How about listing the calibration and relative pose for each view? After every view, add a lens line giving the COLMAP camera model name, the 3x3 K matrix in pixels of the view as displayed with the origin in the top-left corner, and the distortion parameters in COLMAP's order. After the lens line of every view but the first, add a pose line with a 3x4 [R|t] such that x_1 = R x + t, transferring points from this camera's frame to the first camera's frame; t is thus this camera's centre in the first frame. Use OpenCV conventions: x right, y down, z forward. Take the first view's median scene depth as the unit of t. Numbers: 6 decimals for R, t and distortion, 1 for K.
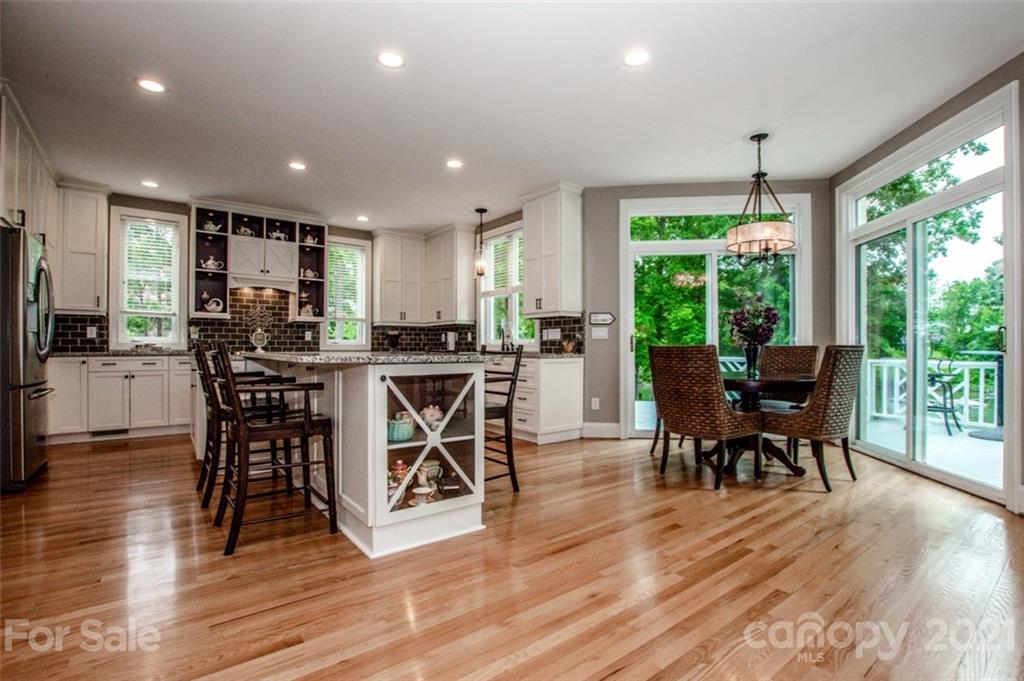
lens RADIAL K [[470.4, 0, 502.8], [0, 470.4, 347.2], [0, 0, 1]] dist [-0.024935, -0.000304]
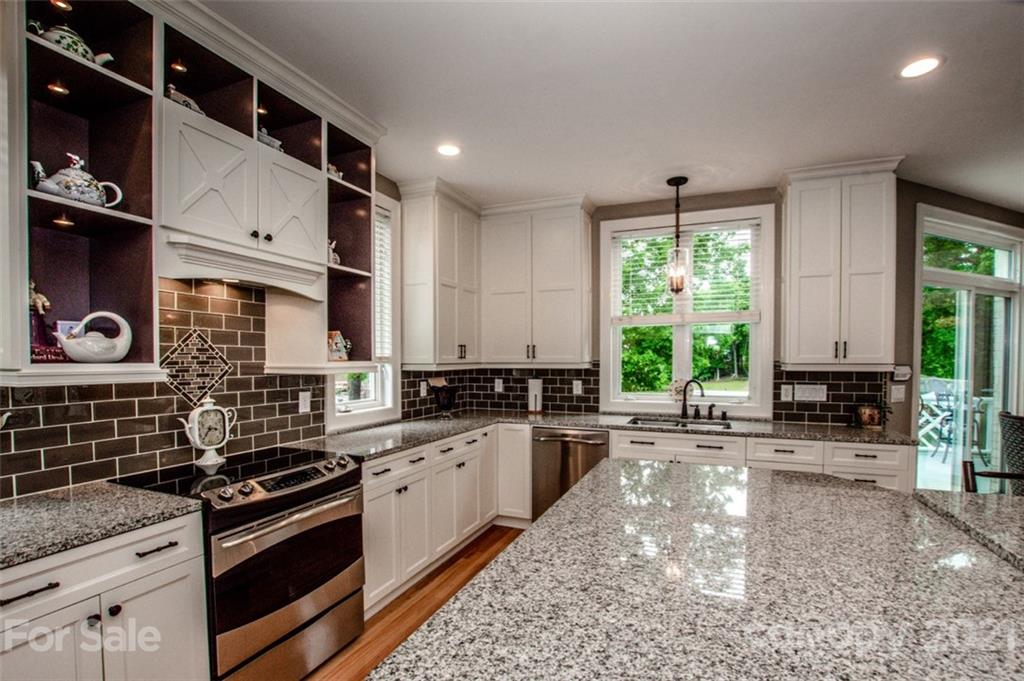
lens RADIAL K [[463.3, 0, 518.1], [0, 463.3, 371.0], [0, 0, 1]] dist [-0.028365, 0.001136]
pose [[0.855454, -0.018599, 0.517544, -0.537610], [0.003218, 0.999526, 0.030601, -0.074968], [-0.517868, -0.024513, 0.855109, 0.629671]]
